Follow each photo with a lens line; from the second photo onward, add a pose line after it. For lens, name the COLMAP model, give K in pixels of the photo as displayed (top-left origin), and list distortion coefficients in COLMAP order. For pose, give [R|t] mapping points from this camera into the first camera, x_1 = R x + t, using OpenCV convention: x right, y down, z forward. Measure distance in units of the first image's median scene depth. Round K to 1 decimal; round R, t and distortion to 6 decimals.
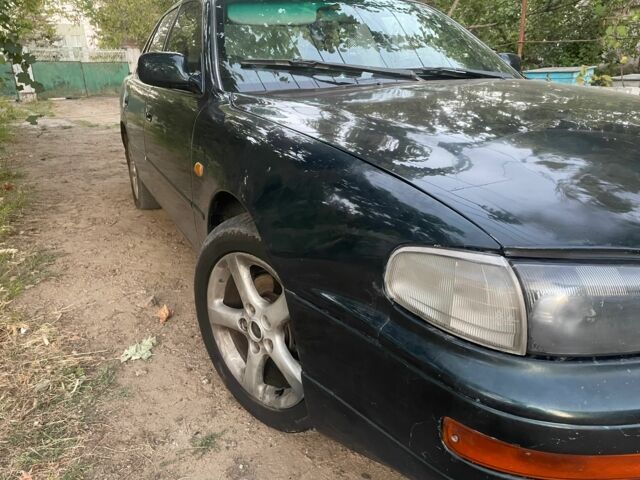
lens RADIAL K [[472.3, 0, 320.0], [0, 472.3, 240.0], [0, 0, 1]] dist [0.004548, -0.002501]
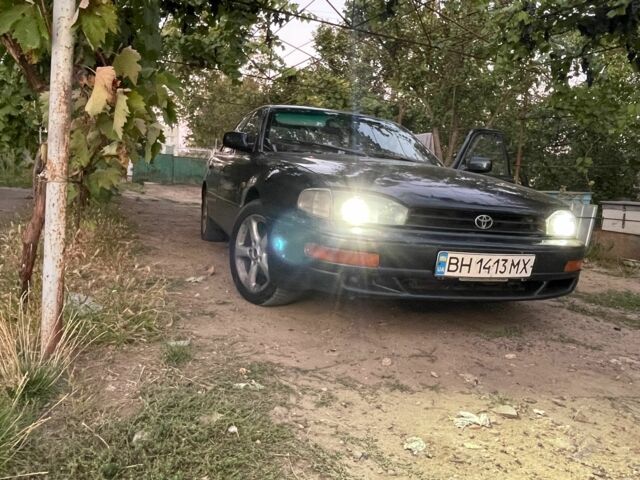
lens RADIAL K [[472.3, 0, 320.0], [0, 472.3, 240.0], [0, 0, 1]] dist [0.004548, -0.002501]
pose [[0.986047, 0.113499, -0.121778, 0.289345], [-0.138034, 0.966360, -0.217014, 0.404084], [0.093051, 0.230795, 0.968543, -0.739204]]
